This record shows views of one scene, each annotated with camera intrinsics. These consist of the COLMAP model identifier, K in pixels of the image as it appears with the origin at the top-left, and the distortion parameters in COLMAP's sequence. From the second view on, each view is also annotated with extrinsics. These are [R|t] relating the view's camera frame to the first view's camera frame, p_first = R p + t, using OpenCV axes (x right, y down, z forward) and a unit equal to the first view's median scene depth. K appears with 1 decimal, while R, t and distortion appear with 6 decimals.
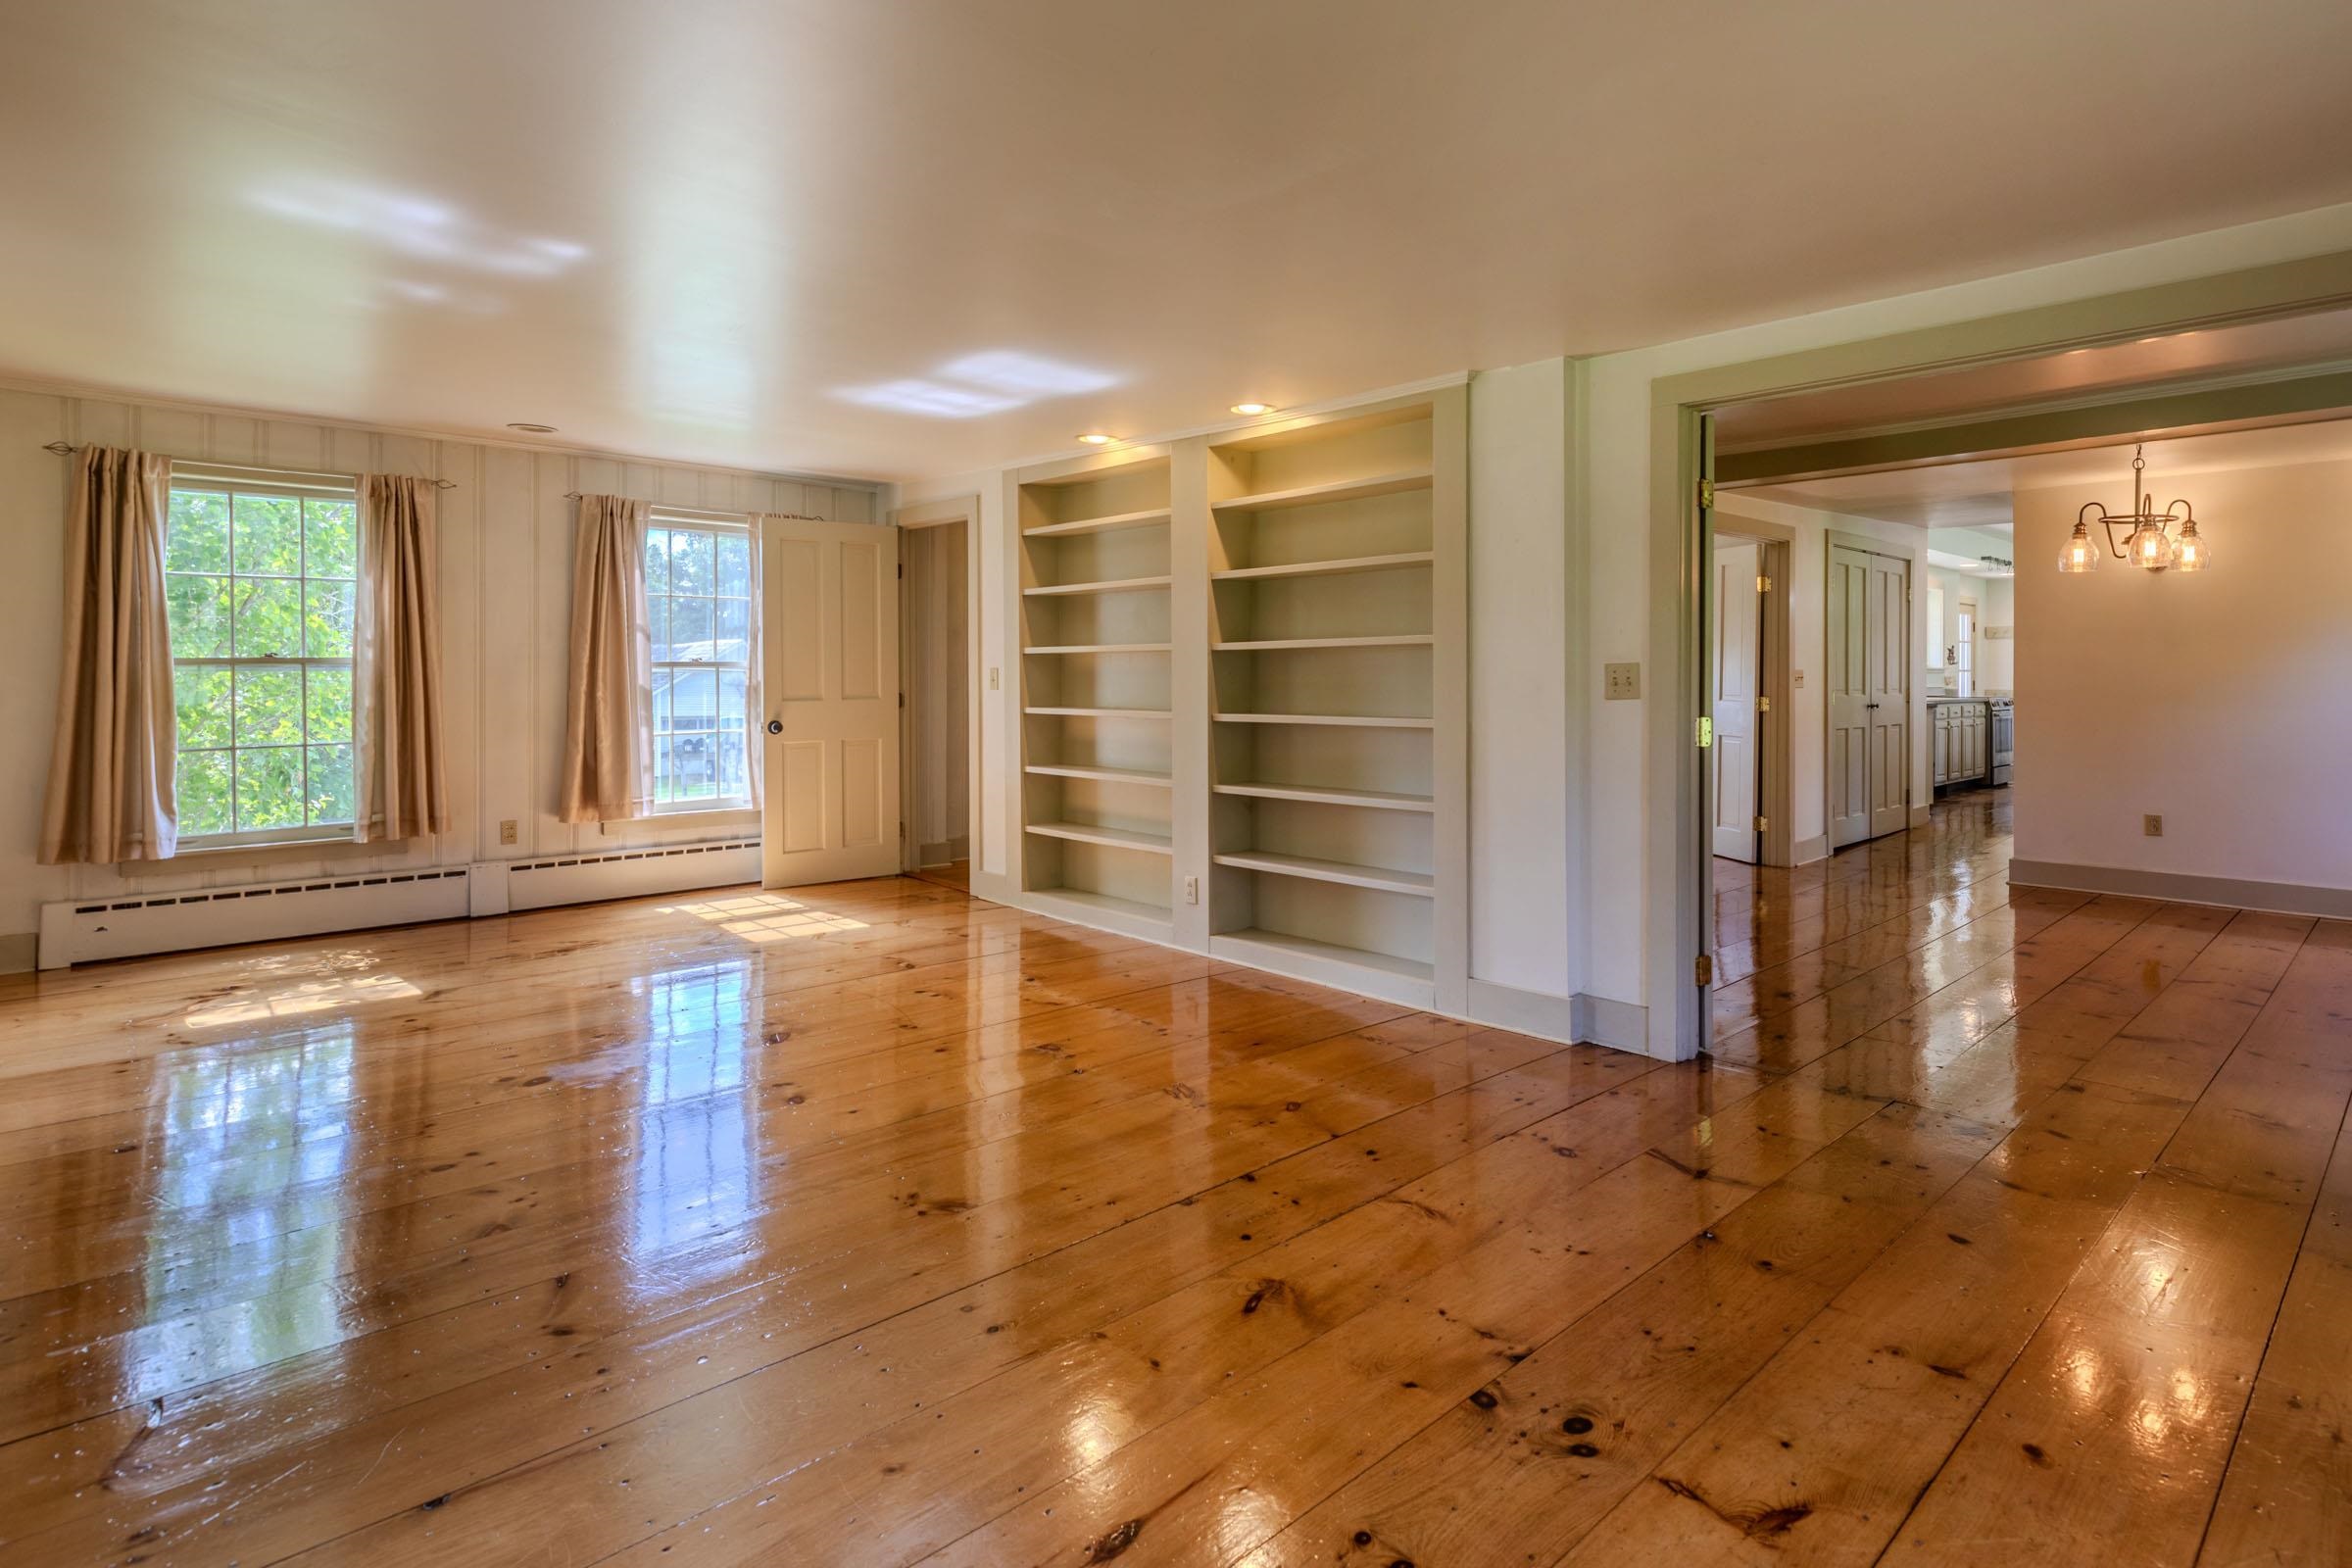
lens RADIAL K [[1207.3, 0, 1208.9], [0, 1207.3, 681.9], [0, 0, 1]] dist [0.005102, 0.001288]
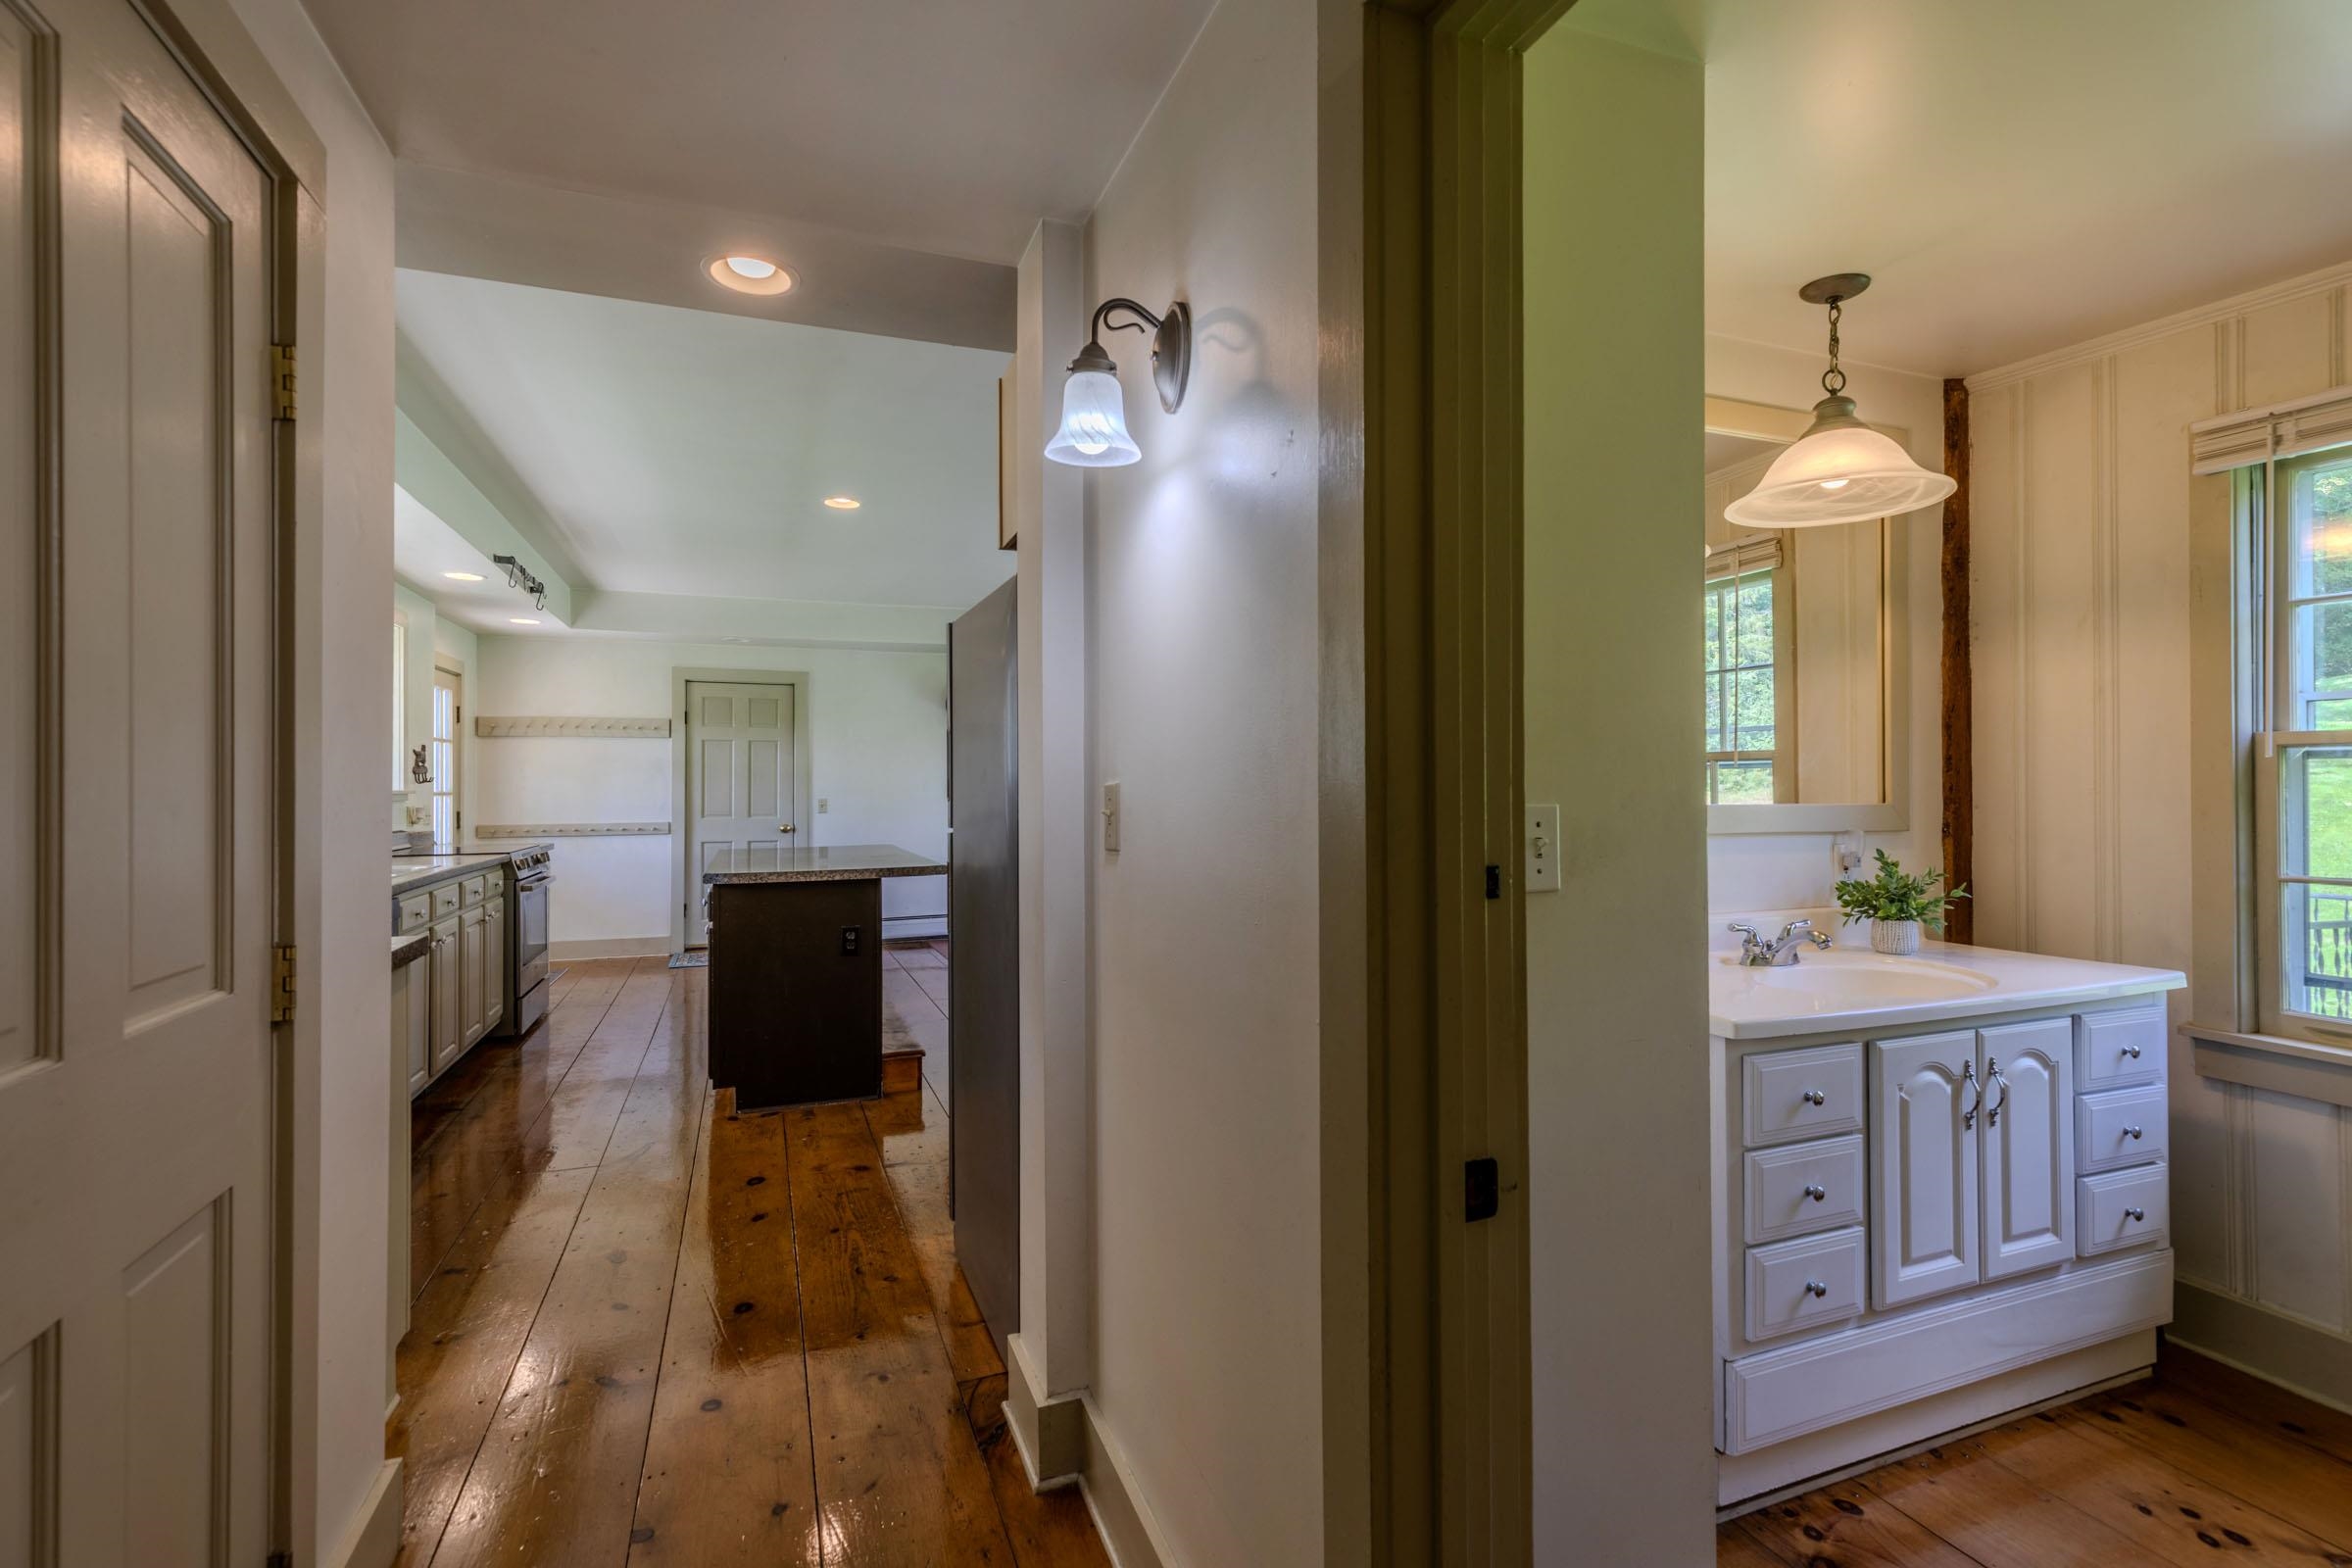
lens RADIAL K [[1076.9, 0, 1181.6], [0, 1076.9, 781.0], [0, 0, 1]] dist [0.004292, -0.000703]
pose [[0.373718, -0.002806, 0.927538, 0.522184], [0.013148, 0.999911, -0.002272, -0.016618], [-0.927449, 0.013045, 0.373722, 0.890328]]
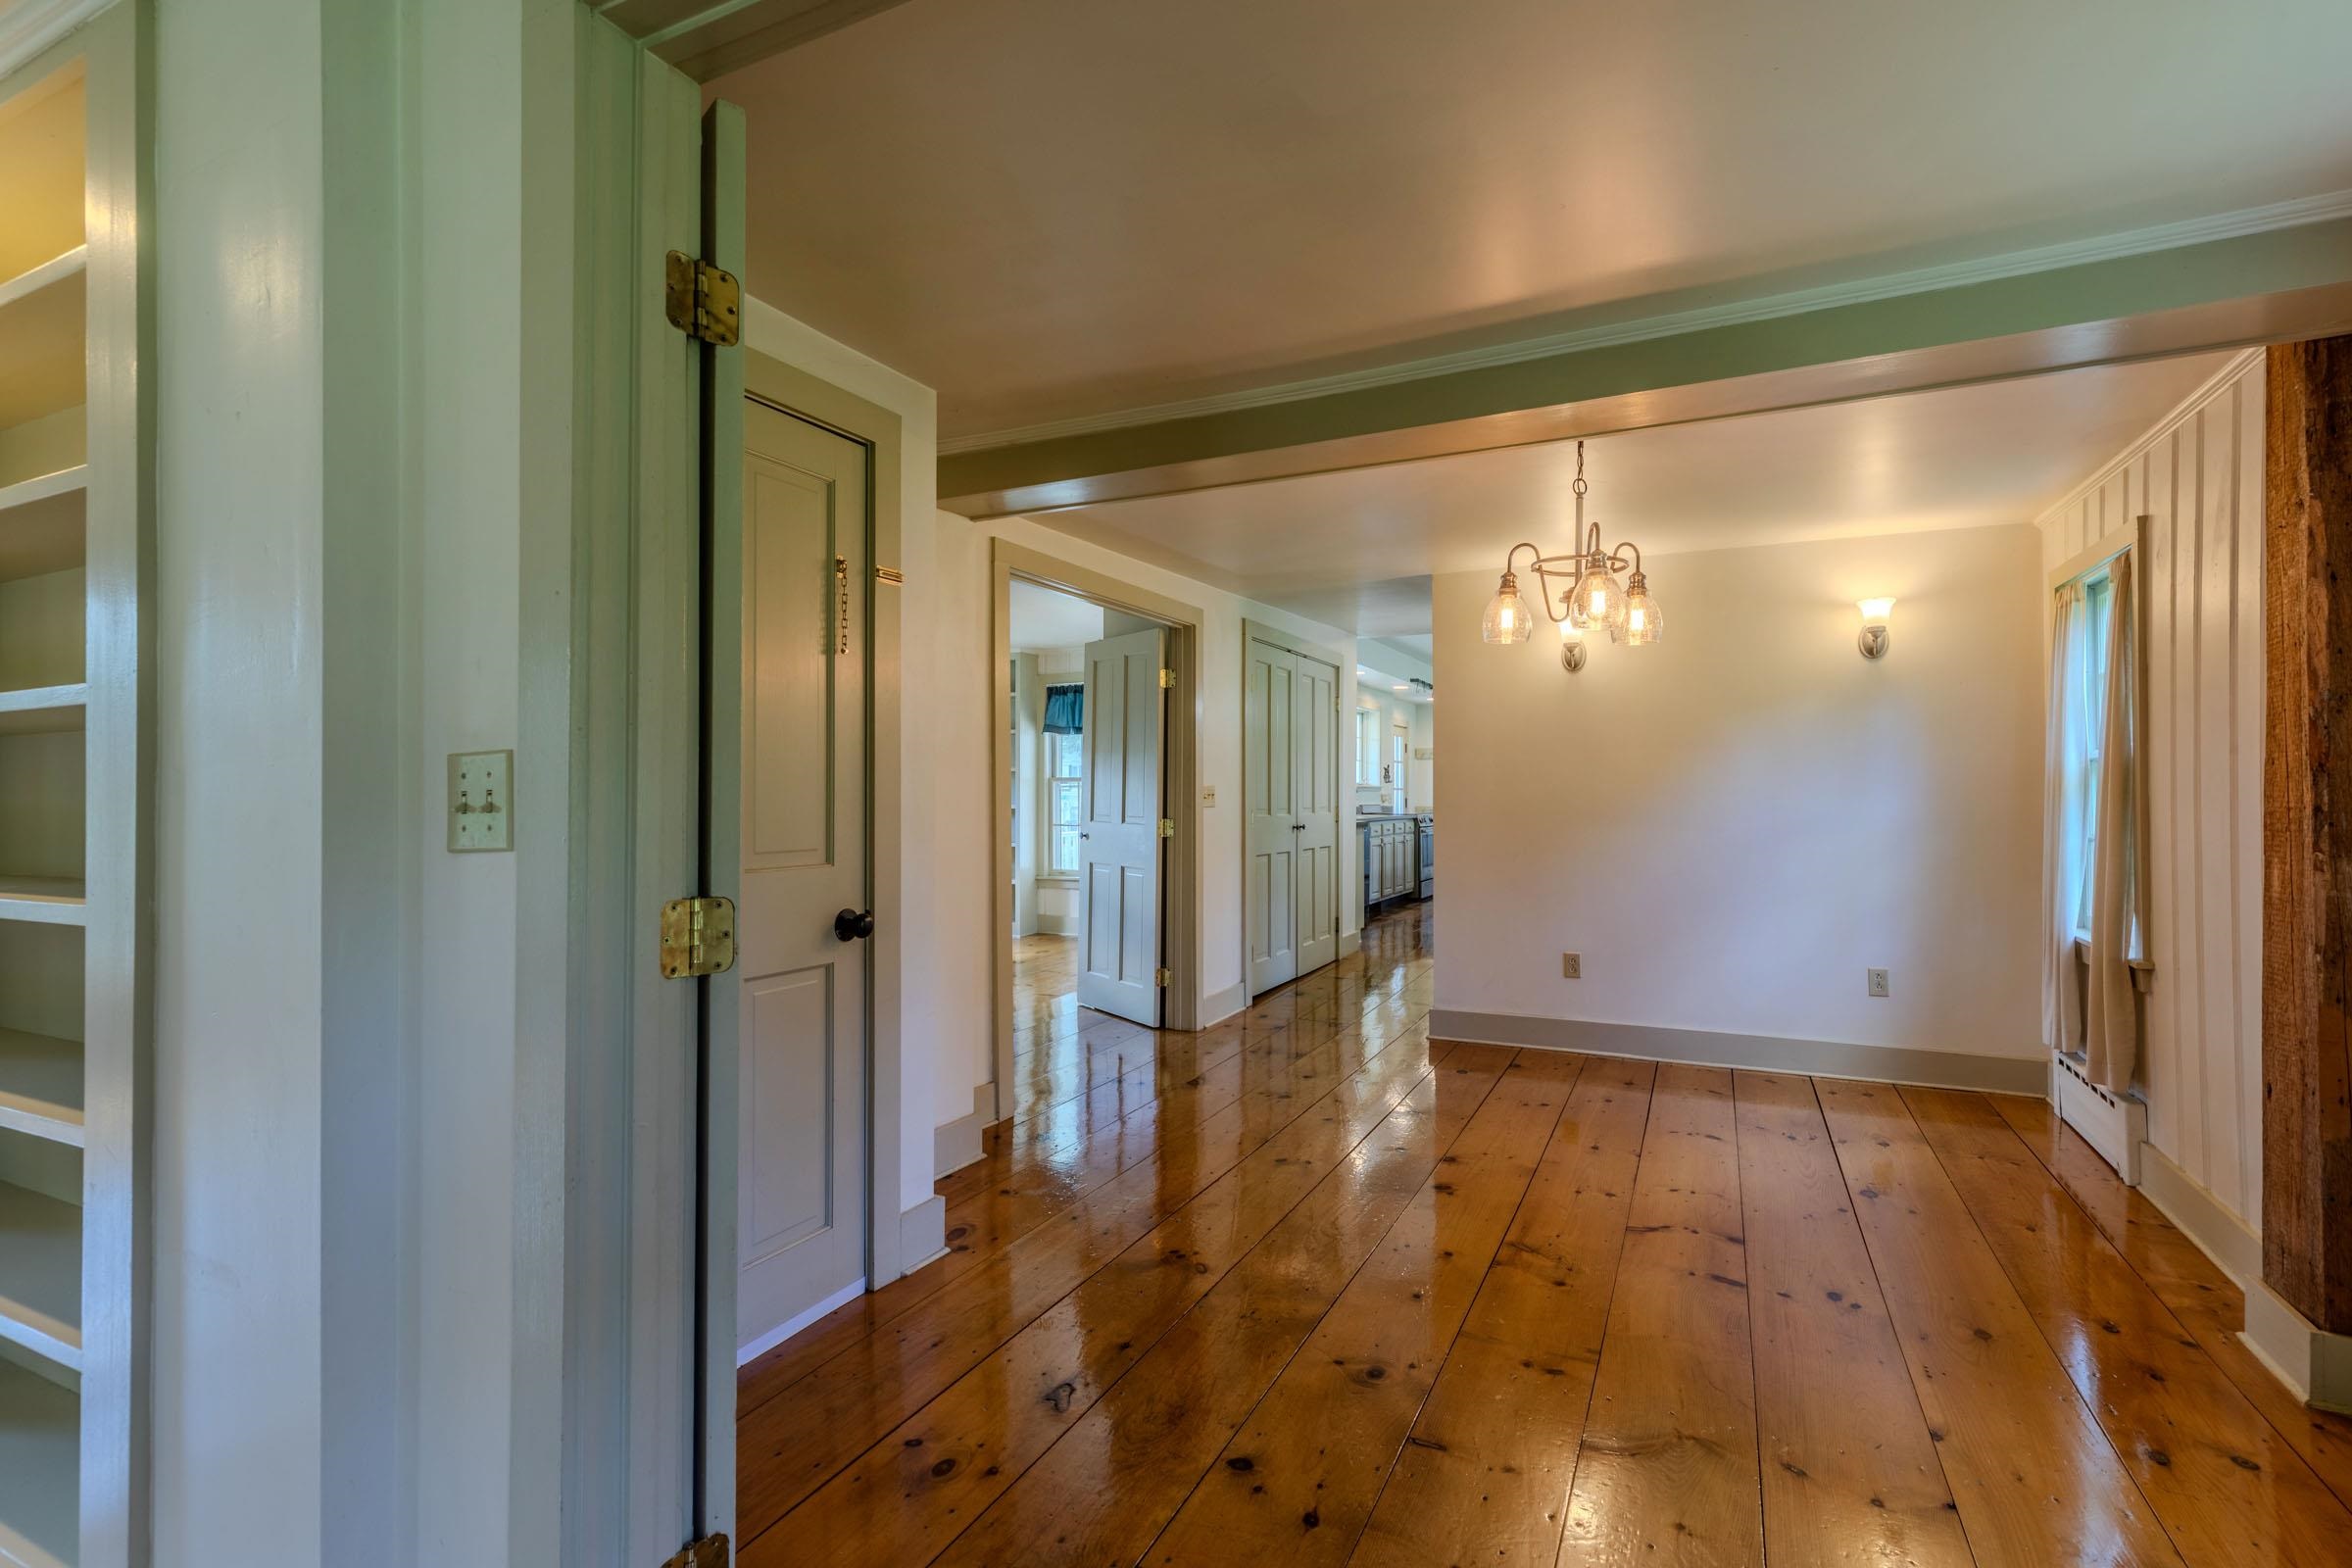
lens RADIAL K [[1076.9, 0, 1184.8], [0, 1076.9, 788.9], [0, 0, 1]] dist [0.004292, -0.000703]
pose [[0.938240, 0.001838, 0.345979, 0.207525], [0.001592, 0.999952, -0.009629, -0.000605], [-0.345980, 0.009585, 0.938193, 0.303705]]
